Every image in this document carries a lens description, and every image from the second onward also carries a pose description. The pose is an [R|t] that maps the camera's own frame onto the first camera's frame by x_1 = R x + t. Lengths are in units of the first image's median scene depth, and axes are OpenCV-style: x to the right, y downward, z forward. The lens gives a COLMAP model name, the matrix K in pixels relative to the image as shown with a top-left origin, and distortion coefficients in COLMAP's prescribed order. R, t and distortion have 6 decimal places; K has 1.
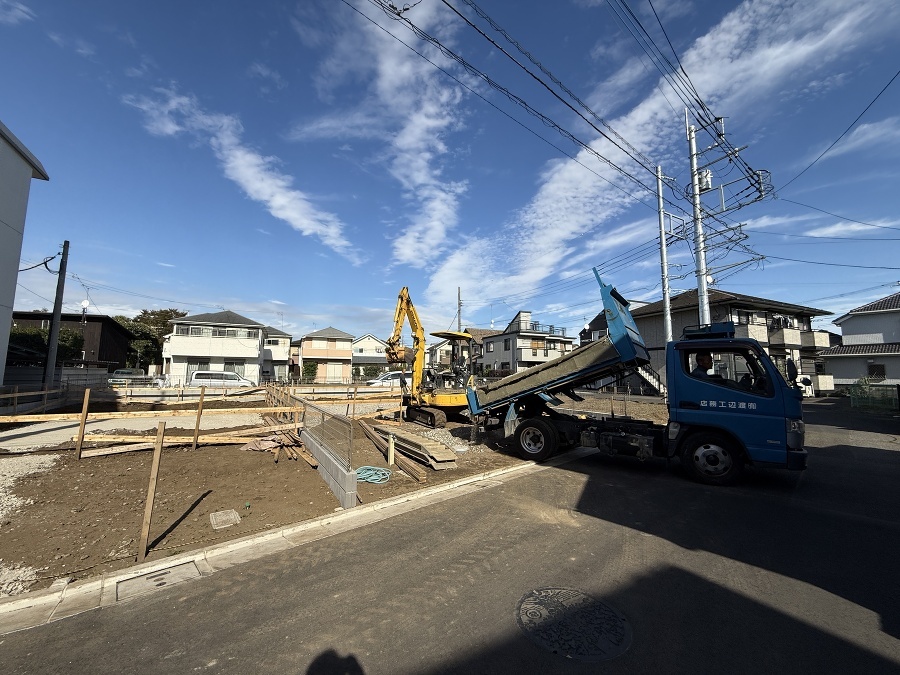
lens RADIAL K [[357.8, 0, 443.4], [0, 357.8, 318.8], [0, 0, 1]] dist [-0.002203, 0.000430]
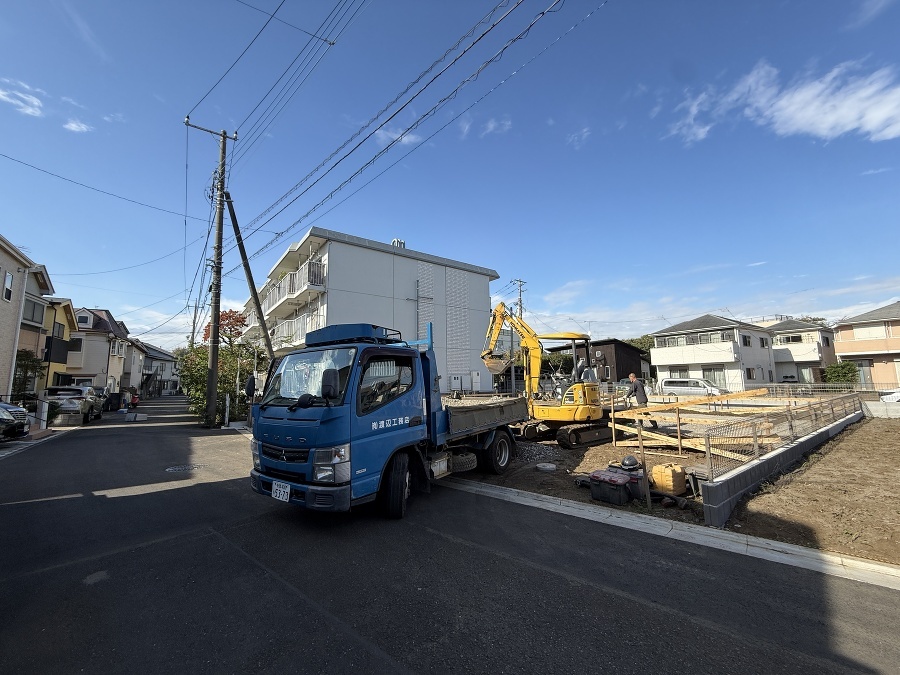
lens RADIAL K [[357.8, 0, 438.8], [0, 357.8, 337.2], [0, 0, 1]] dist [-0.002203, 0.000430]
pose [[0.122182, -0.133020, -0.983553, 0.256988], [0.168708, 0.979340, -0.111492, 0.023980], [0.978064, -0.152311, 0.142099, 0.169403]]
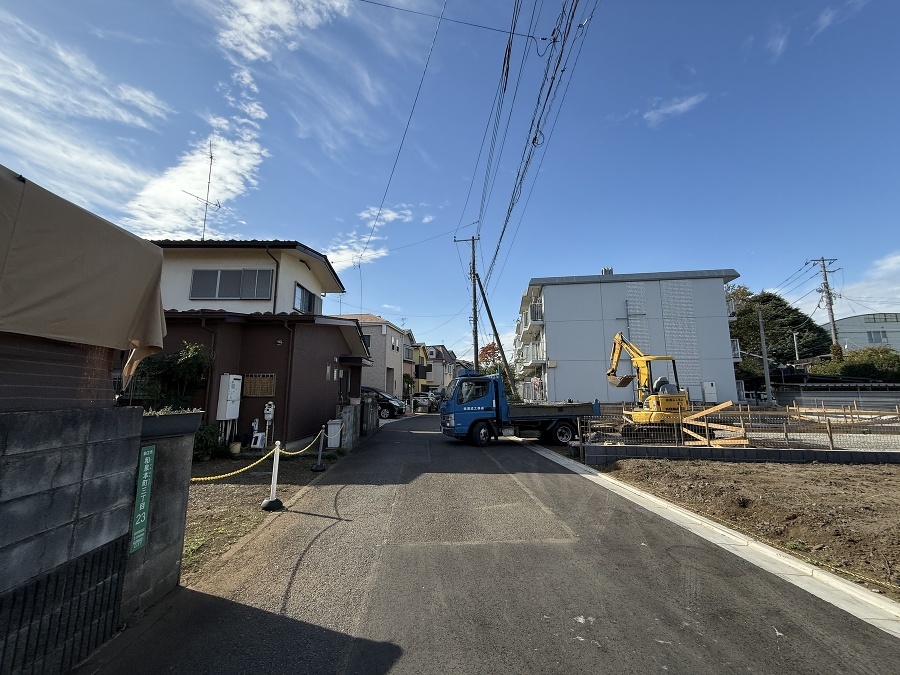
lens RADIAL K [[357.8, 0, 448.9], [0, 357.8, 338.5], [0, 0, 1]] dist [-0.002203, 0.000430]
pose [[-0.615093, -0.124551, -0.778555, 0.399367], [0.119039, 0.961455, -0.247857, 0.053568], [0.779417, -0.245134, -0.576558, 0.351238]]
